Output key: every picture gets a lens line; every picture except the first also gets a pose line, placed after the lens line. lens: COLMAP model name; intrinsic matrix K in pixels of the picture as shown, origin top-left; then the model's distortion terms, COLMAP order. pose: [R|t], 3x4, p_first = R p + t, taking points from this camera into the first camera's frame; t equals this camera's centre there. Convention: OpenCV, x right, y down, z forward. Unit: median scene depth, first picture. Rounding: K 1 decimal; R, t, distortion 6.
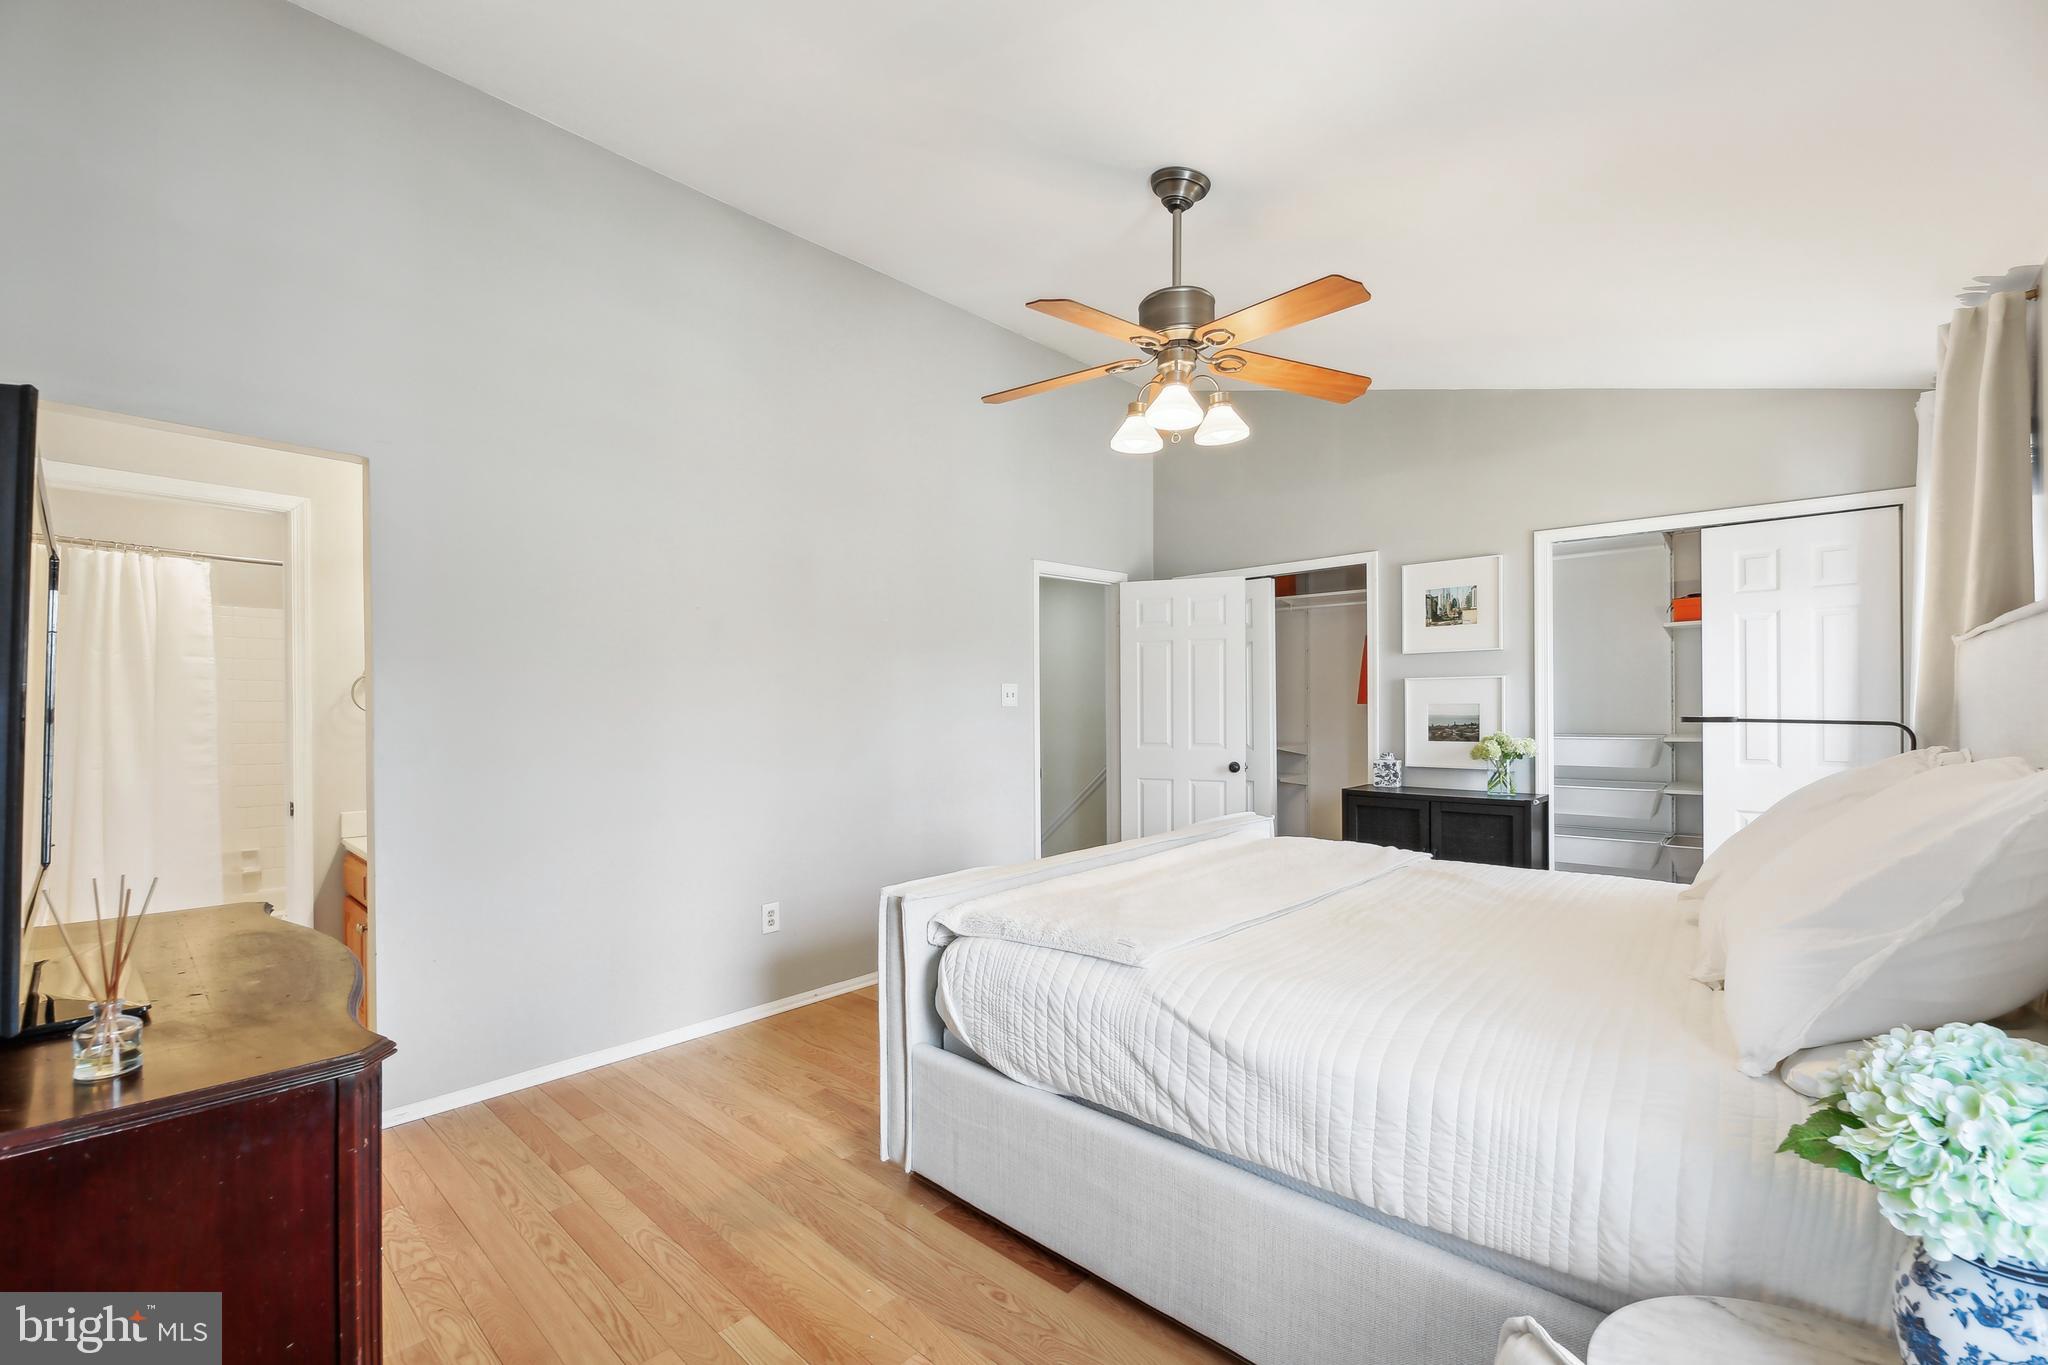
lens RADIAL K [[844.7, 0, 1016.4], [0, 844.7, 672.3], [0, 0, 1]] dist [-0.001051, -0.000303]
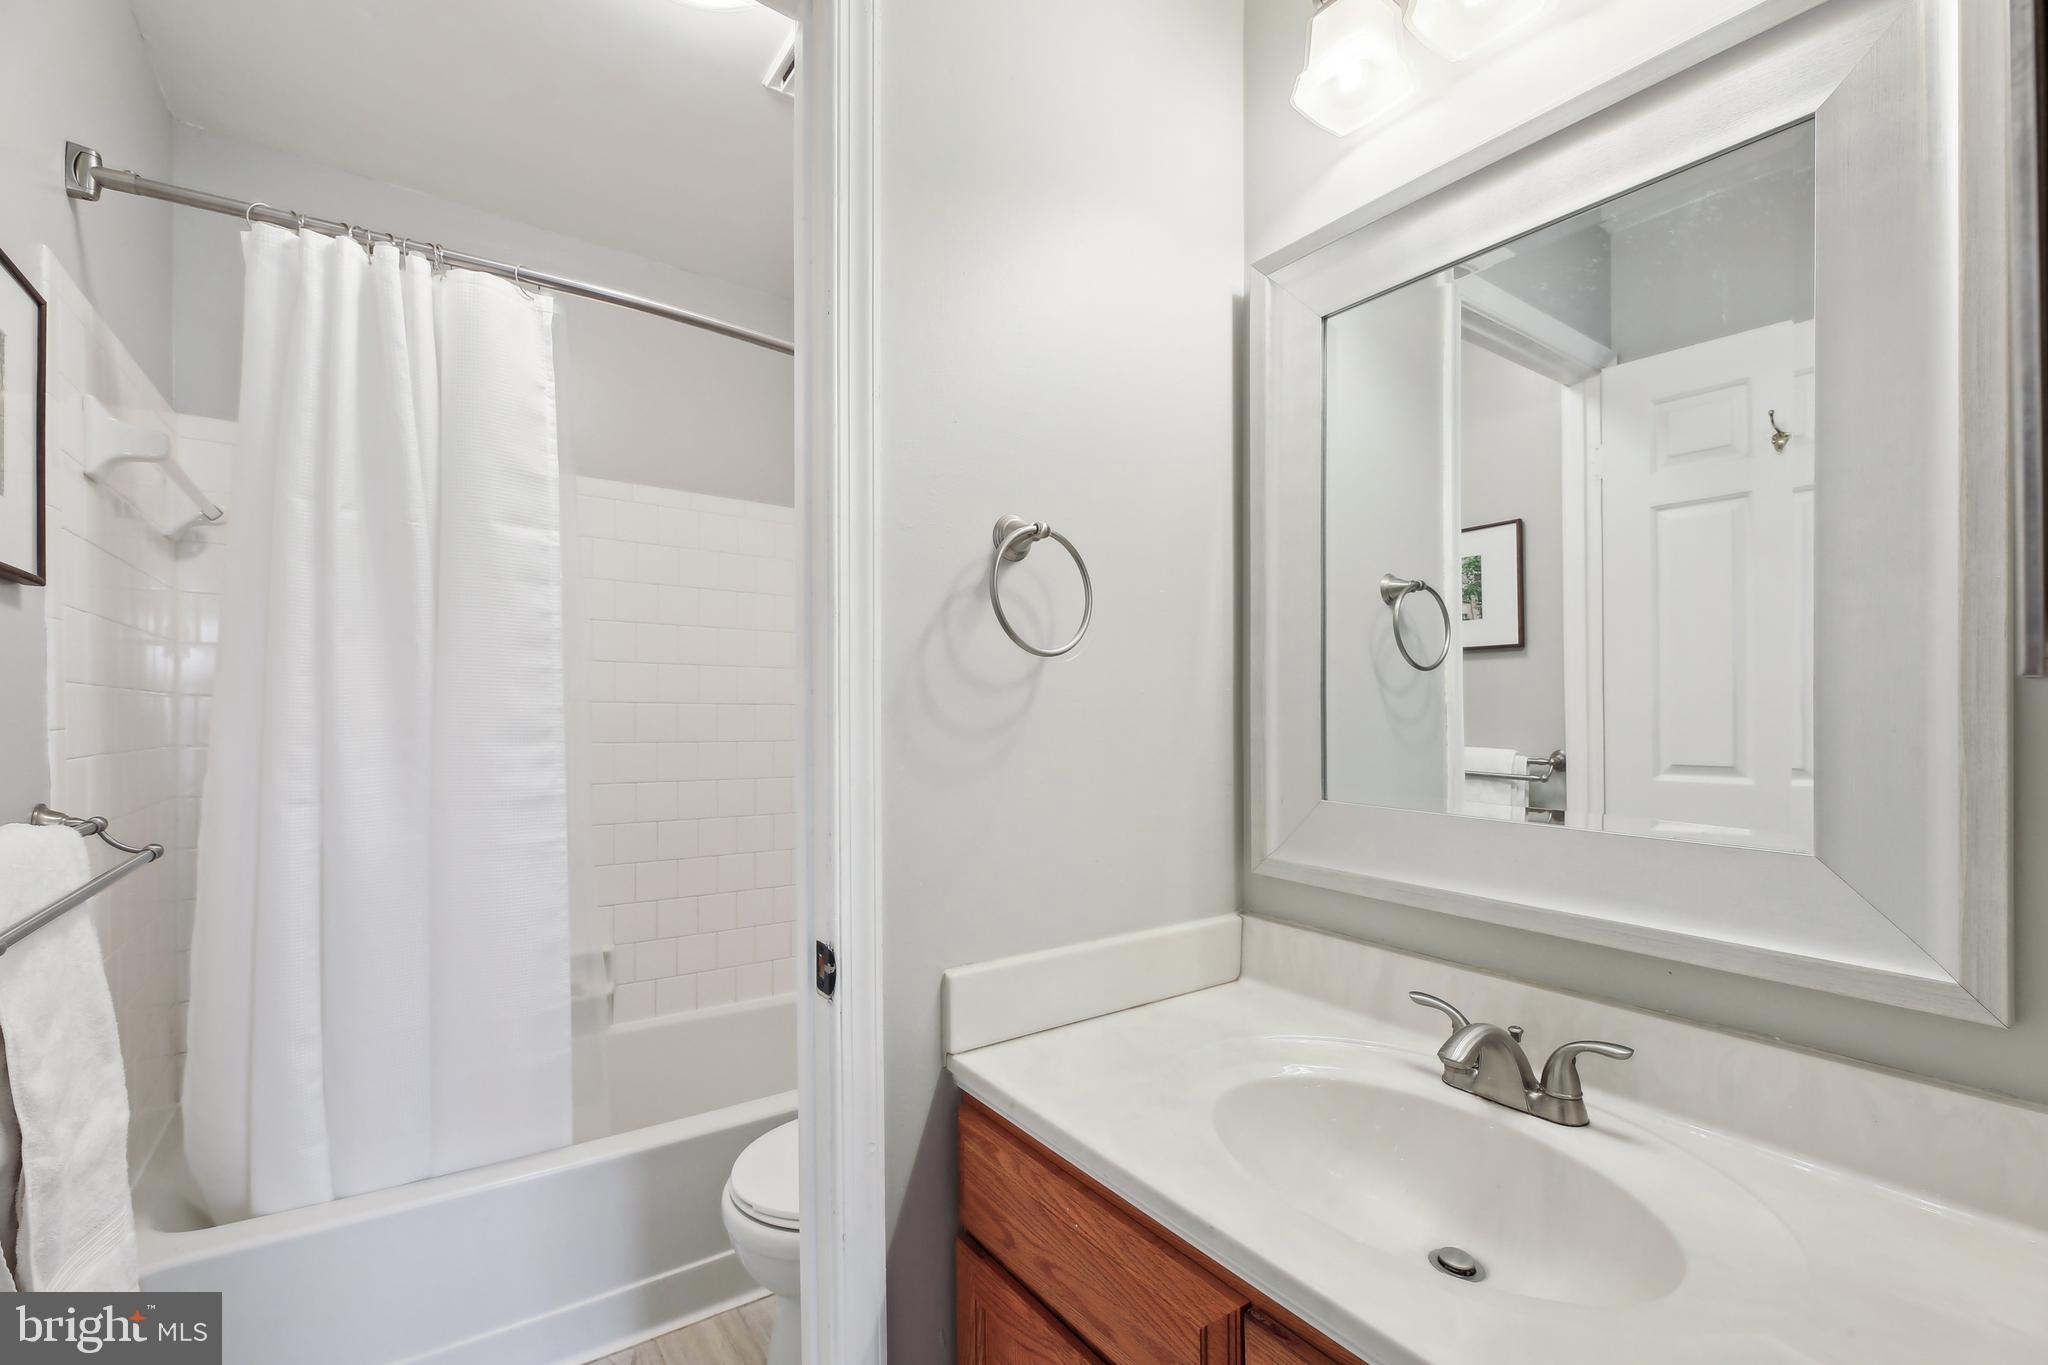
lens RADIAL K [[844.7, 0, 1016.4], [0, 844.7, 672.3], [0, 0, 1]] dist [-0.001051, -0.000303]
pose [[0.982494, -0.001145, -0.186291, -0.710858], [0.001769, 0.999993, 0.003183, 0.053480], [0.186286, -0.003457, 0.982489, 0.691759]]
